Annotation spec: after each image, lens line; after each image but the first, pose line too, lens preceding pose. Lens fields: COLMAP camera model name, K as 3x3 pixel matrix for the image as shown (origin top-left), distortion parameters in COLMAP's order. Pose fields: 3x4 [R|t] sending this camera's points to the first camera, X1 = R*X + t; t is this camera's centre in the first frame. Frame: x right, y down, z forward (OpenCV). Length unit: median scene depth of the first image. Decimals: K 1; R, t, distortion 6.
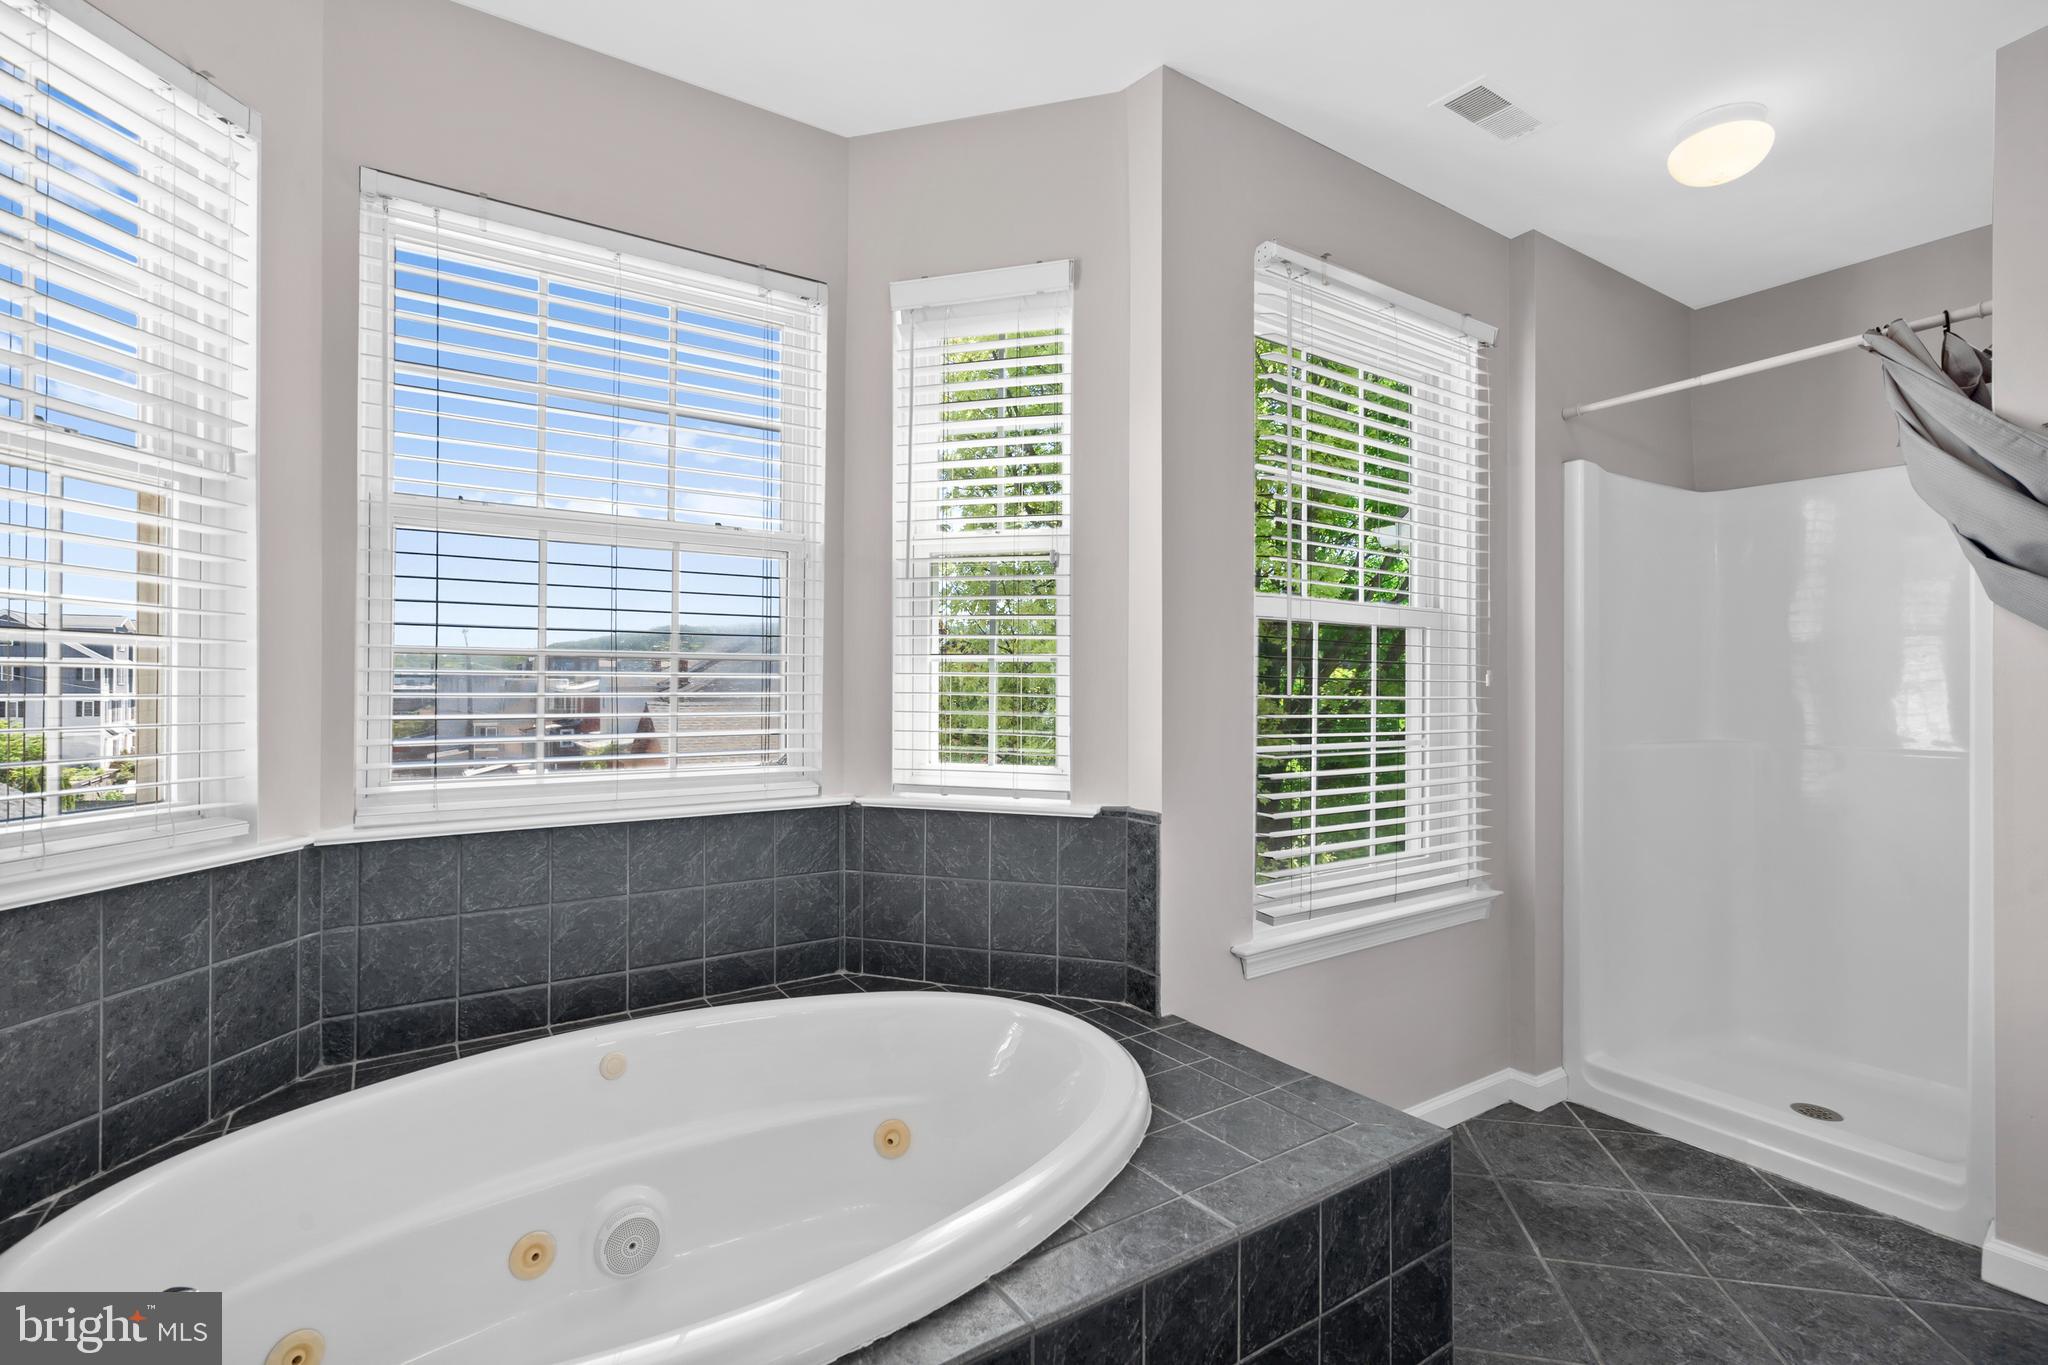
lens RADIAL K [[936.9, 0, 1025.0], [0, 936.9, 677.8], [0, 0, 1]] dist [-0.000959, 0.000311]
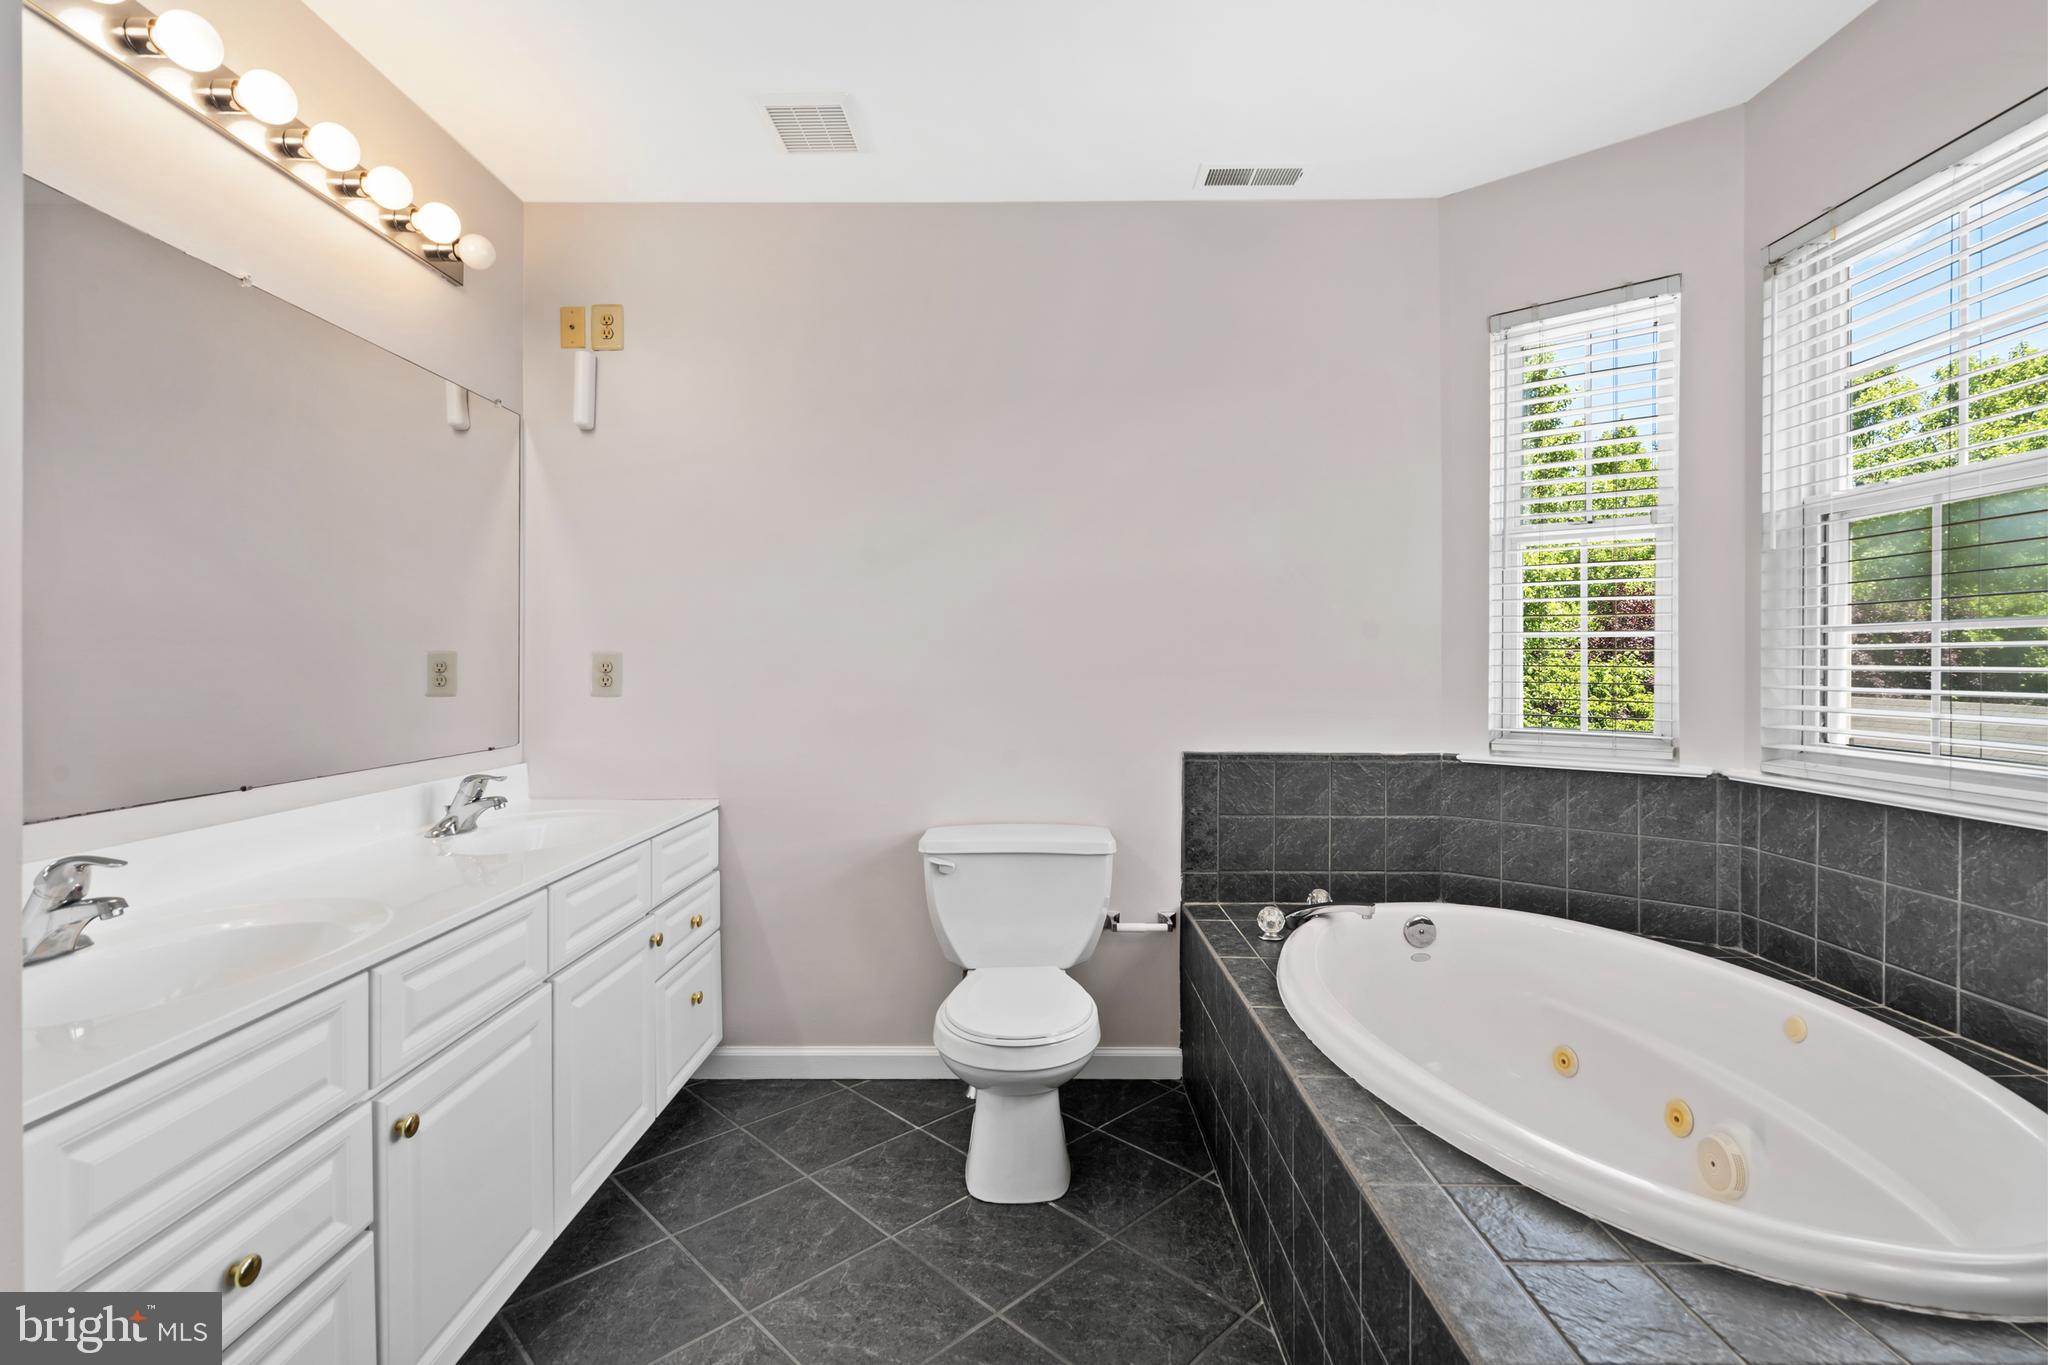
lens RADIAL K [[936.9, 0, 1025.0], [0, 936.9, 677.8], [0, 0, 1]] dist [-0.000959, 0.000311]
pose [[-0.566087, 0.000526, -0.824345, 0.997078], [-0.007140, 0.999959, 0.005541, 0.036459], [0.824315, 0.009023, -0.566060, 1.003908]]
